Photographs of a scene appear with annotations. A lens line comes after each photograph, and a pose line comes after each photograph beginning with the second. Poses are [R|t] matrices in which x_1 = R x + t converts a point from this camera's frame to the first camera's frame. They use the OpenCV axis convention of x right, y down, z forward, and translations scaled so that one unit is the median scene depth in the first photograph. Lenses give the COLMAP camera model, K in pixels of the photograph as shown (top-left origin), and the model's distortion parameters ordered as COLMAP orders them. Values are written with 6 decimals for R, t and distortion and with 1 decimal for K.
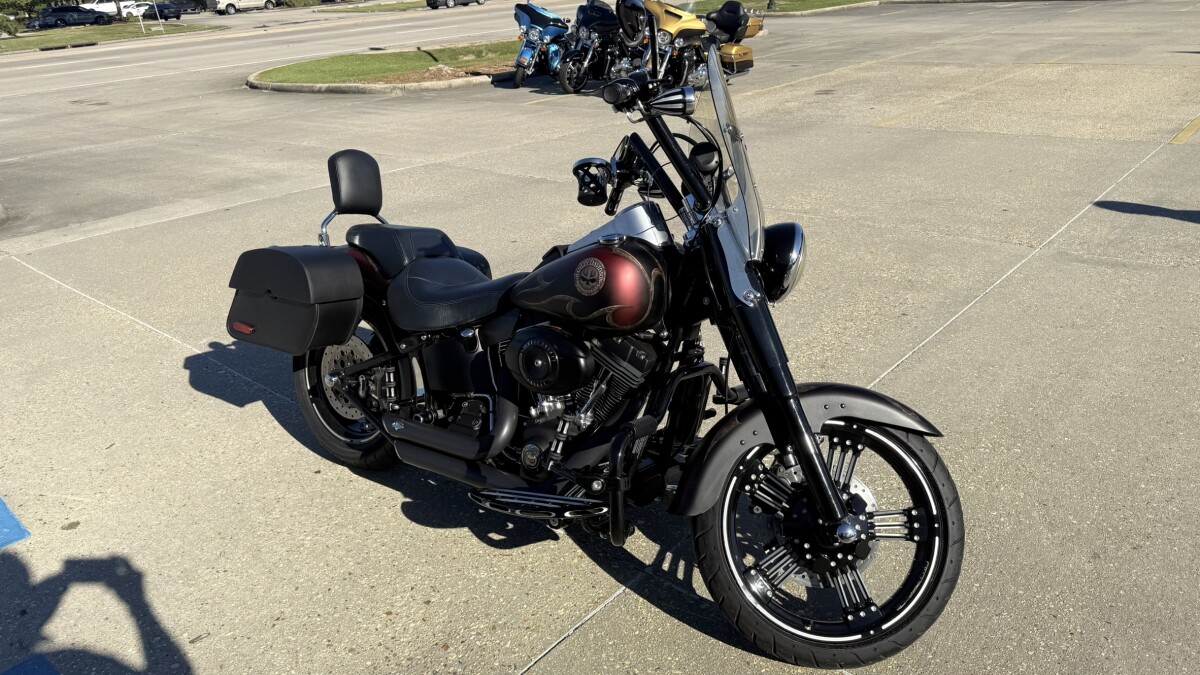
lens RADIAL K [[847.7, 0, 589.8], [0, 847.7, 328.1], [0, 0, 1]] dist [0.089689, -0.116759]
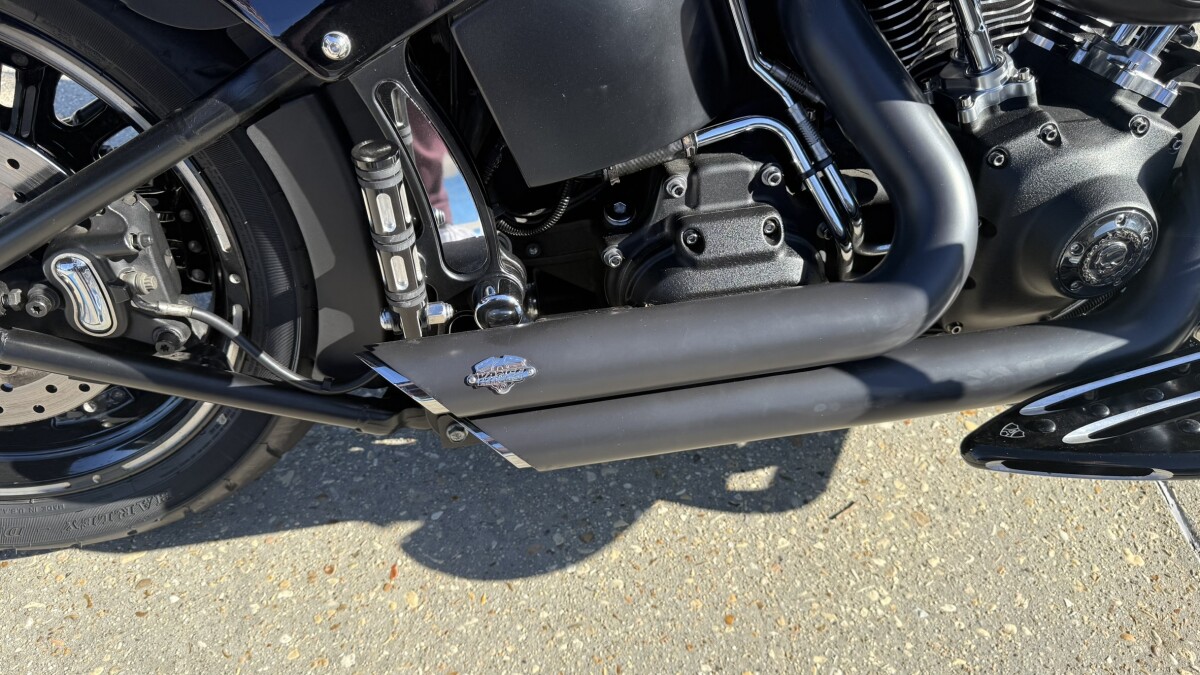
lens RADIAL K [[847.7, 0, 589.8], [0, 847.7, 328.1], [0, 0, 1]] dist [0.089689, -0.116759]
pose [[0.694774, -0.487688, 0.528630, -0.287715], [0.210710, 0.840765, 0.498714, -0.011323], [-0.687670, -0.235106, 0.686902, 0.714709]]
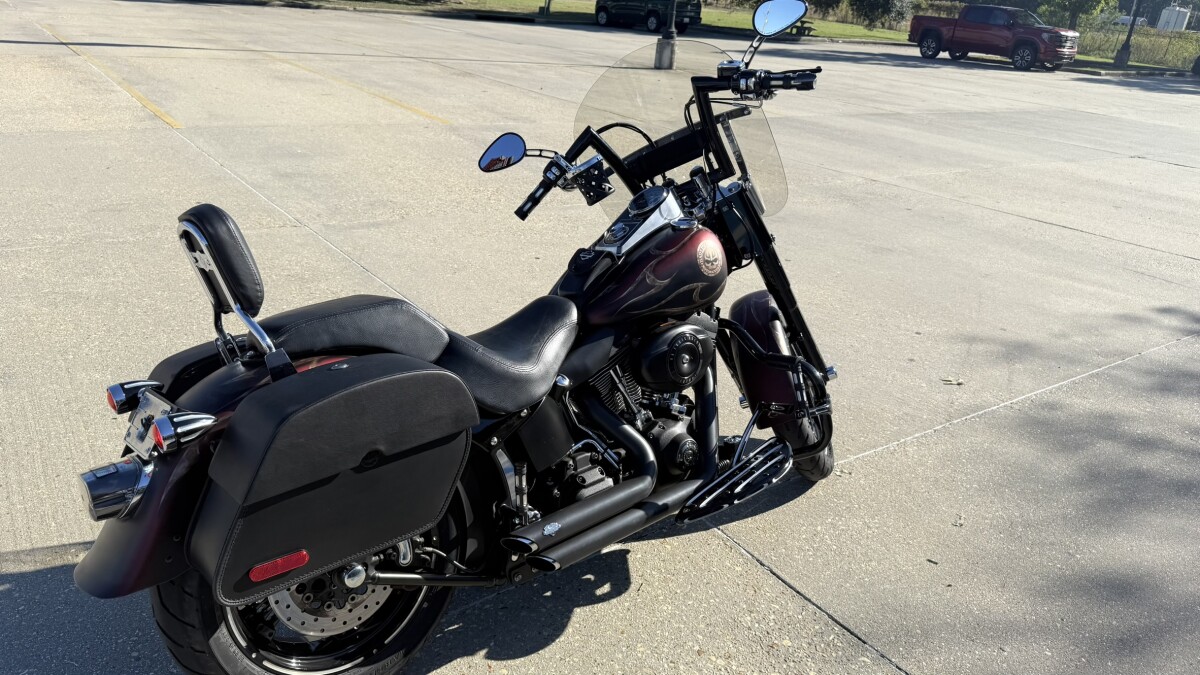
lens RADIAL K [[855.4, 0, 600.0], [0, 855.4, 337.5], [0, 0, 1]] dist [0.072006, -0.119088]
pose [[0.211047, -0.297852, 0.930991, -0.768936], [0.277708, 0.931466, 0.235050, -0.187767], [-0.937197, 0.208937, 0.279299, 0.618062]]
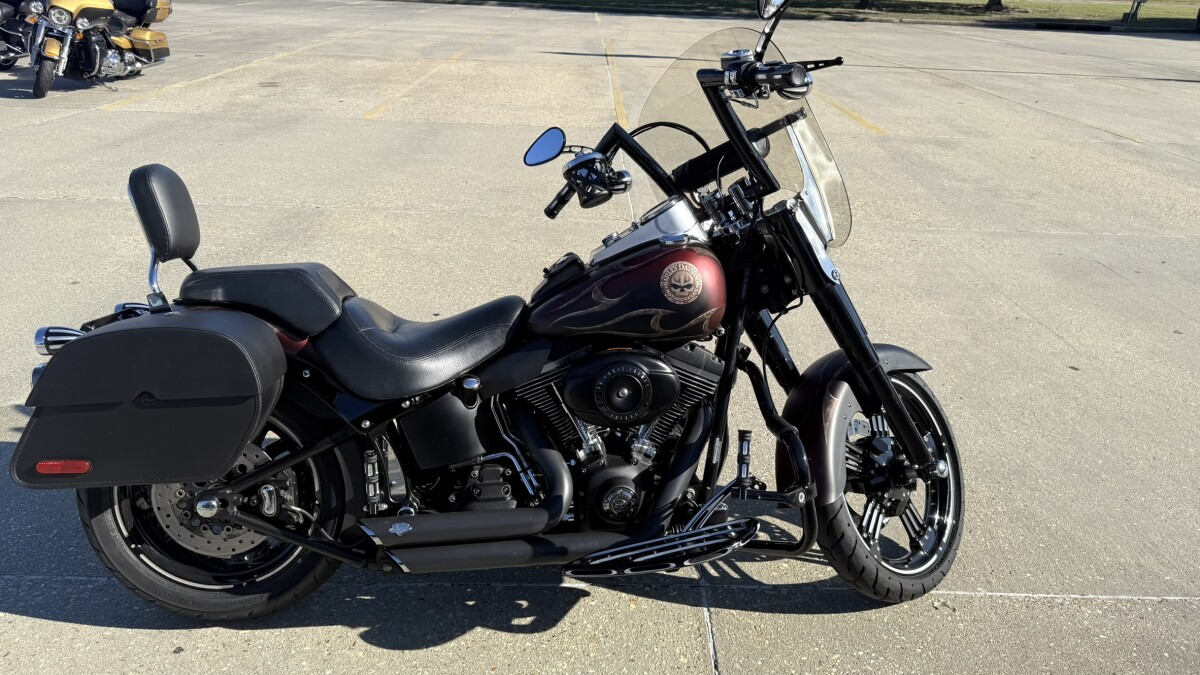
lens RADIAL K [[847.7, 0, 589.8], [0, 847.7, 328.1], [0, 0, 1]] dist [0.089689, -0.116759]
pose [[0.743313, -0.183590, 0.643258, -0.478053], [0.180020, 0.981027, 0.071970, -0.069568], [-0.644266, 0.062303, 0.762259, 0.277852]]
